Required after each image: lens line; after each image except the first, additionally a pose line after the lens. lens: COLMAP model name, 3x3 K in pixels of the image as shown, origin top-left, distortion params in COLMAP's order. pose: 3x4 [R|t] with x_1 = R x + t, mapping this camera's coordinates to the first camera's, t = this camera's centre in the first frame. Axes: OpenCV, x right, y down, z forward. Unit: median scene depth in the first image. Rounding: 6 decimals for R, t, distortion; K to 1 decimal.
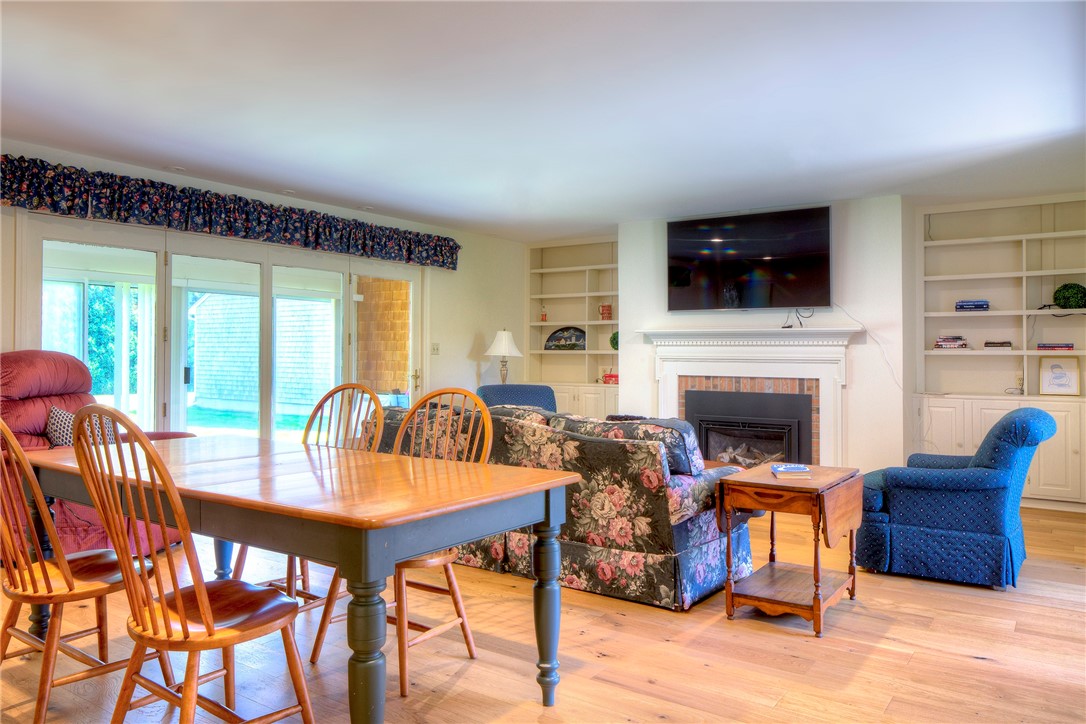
lens RADIAL K [[794.6, 0, 561.2], [0, 794.6, 322.4], [0, 0, 1]] dist [-0.012293, 0.007493]
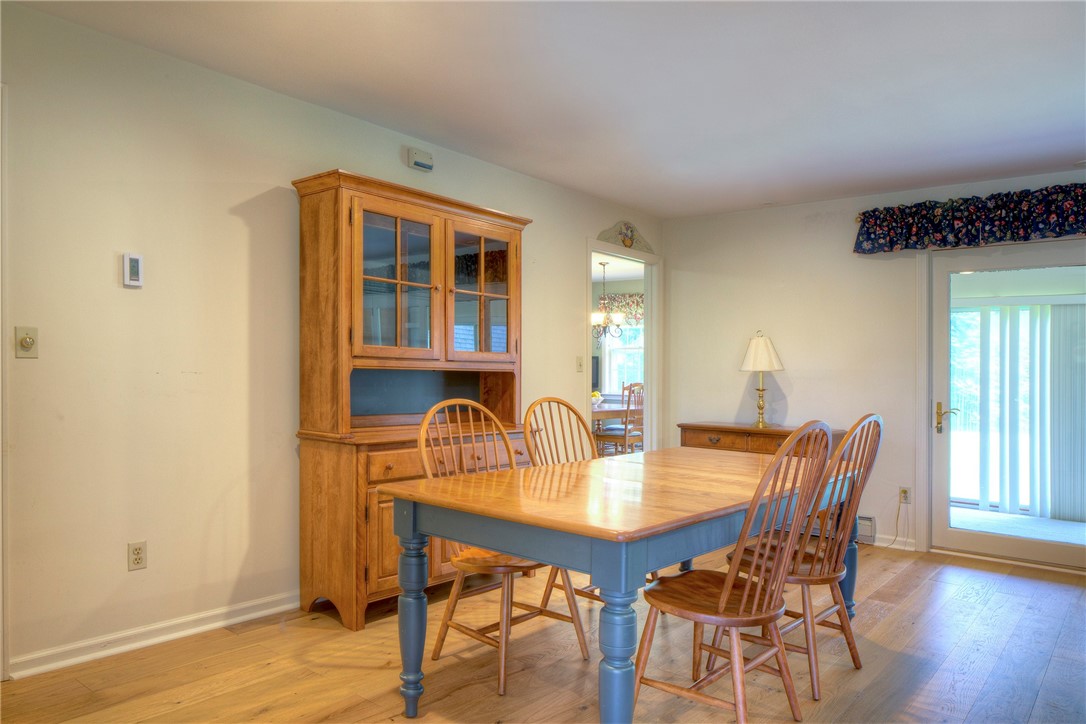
lens RADIAL K [[725.5, 0, 512.6], [0, 725.5, 361.4], [0, 0, 1]] dist [-0.005946, -0.000489]
pose [[-0.114346, -0.021918, -0.993199, 0.272393], [0.018771, 0.999530, -0.024219, 0.018064], [0.993264, -0.021413, -0.113881, 0.395386]]
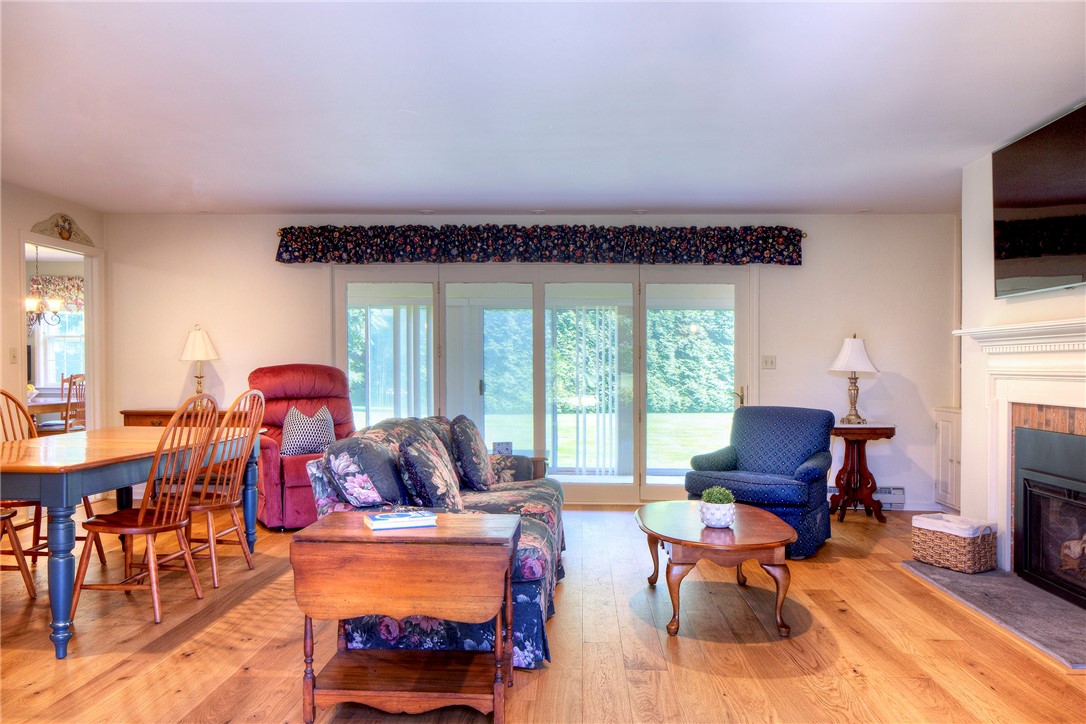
lens RADIAL K [[861.5, 0, 539.4], [0, 861.5, 369.2], [0, 0, 1]] dist [-0.007026, -0.019263]
pose [[0.517815, -0.000886, -0.855492, 0.578839], [0.031942, 0.999322, 0.018298, 0.019438], [0.854896, -0.036801, 0.517492, 0.383980]]
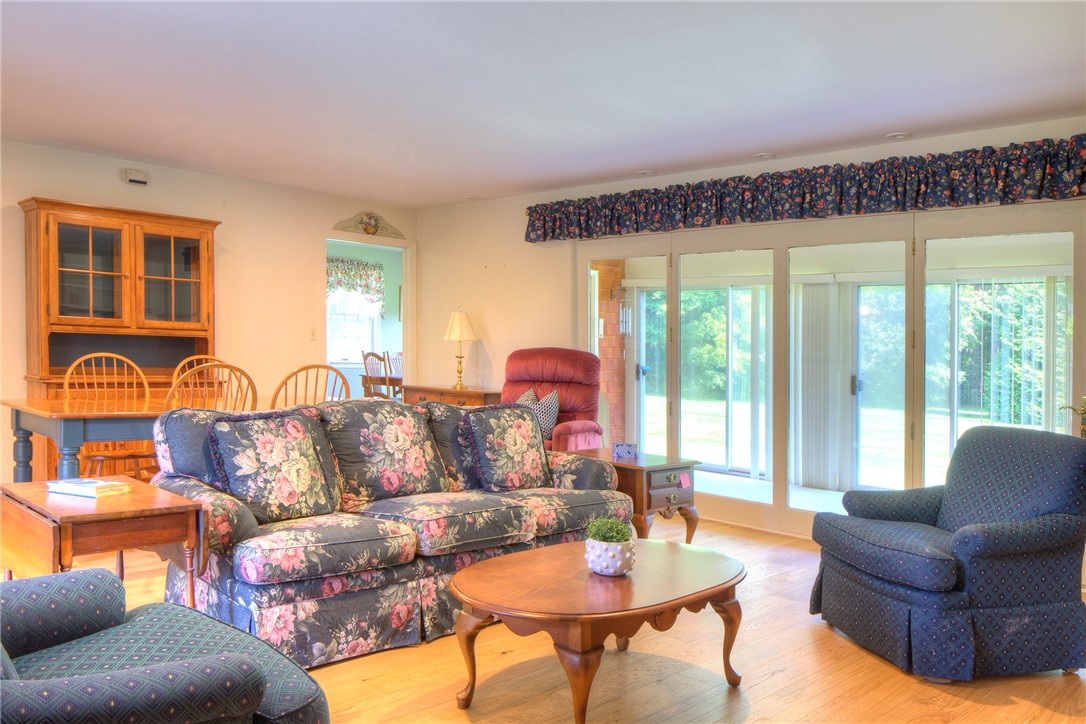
lens RADIAL K [[884.1, 0, 485.6], [0, 884.1, 367.0], [0, 0, 1]] dist [-0.003094, -0.006315]
pose [[-0.239681, 0.009052, -0.970809, 0.554381], [0.003458, 0.999958, 0.008470, 0.038305], [0.970845, -0.001327, -0.239703, 0.878552]]
